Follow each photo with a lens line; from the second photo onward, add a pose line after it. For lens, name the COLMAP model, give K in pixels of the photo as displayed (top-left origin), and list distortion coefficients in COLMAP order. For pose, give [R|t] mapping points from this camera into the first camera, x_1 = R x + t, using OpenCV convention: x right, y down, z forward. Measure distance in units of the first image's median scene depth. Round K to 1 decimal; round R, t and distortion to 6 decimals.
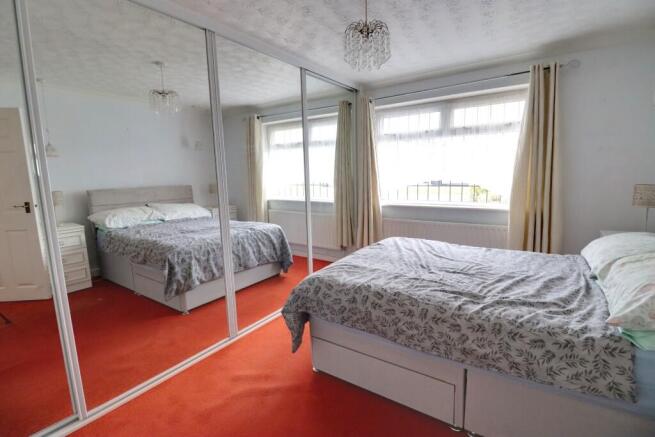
lens RADIAL K [[307.6, 0, 332.0], [0, 307.6, 210.2], [0, 0, 1]] dist [-0.010232, -0.000611]
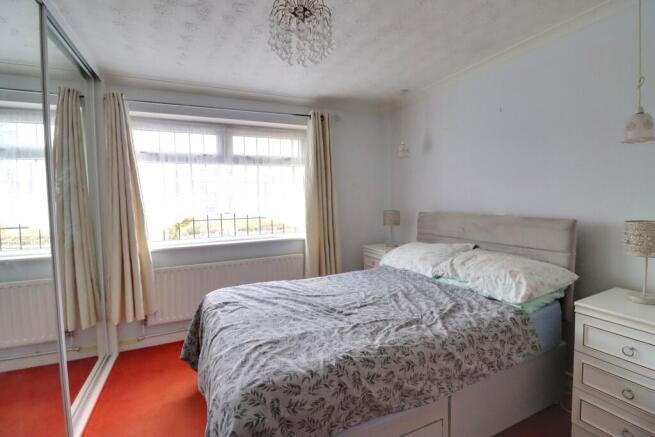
lens RADIAL K [[307.6, 0, 332.0], [0, 307.6, 210.2], [0, 0, 1]] dist [-0.010232, -0.000611]
pose [[0.507237, -0.017696, 0.861625, -0.435590], [0.112580, 0.992582, -0.045890, -0.055212], [-0.854421, 0.120279, 0.505467, 0.539162]]
